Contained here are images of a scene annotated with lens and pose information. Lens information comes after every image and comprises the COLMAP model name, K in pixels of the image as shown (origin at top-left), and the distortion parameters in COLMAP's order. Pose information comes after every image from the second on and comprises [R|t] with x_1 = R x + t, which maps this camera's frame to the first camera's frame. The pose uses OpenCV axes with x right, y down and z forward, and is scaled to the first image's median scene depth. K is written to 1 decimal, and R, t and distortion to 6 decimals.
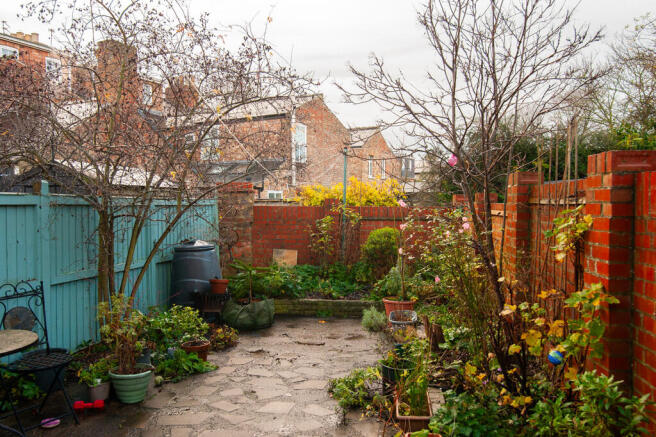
lens RADIAL K [[567.5, 0, 328.0], [0, 567.5, 217.4], [0, 0, 1]] dist [0.000030, -0.000127]
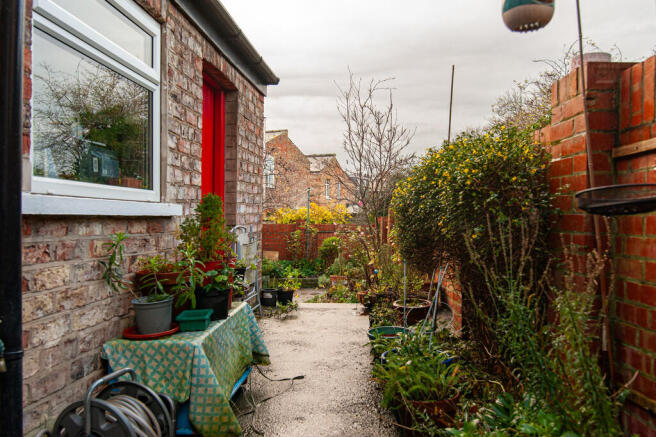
lens RADIAL K [[567.5, 0, 328.0], [0, 567.5, 218.6], [0, 0, 1]] dist [0.000030, -0.000127]
pose [[0.997414, 0.001440, 0.071854, -0.030509], [0.000547, 0.999618, -0.027621, 0.009674], [-0.071866, 0.027589, 0.997033, -0.609328]]
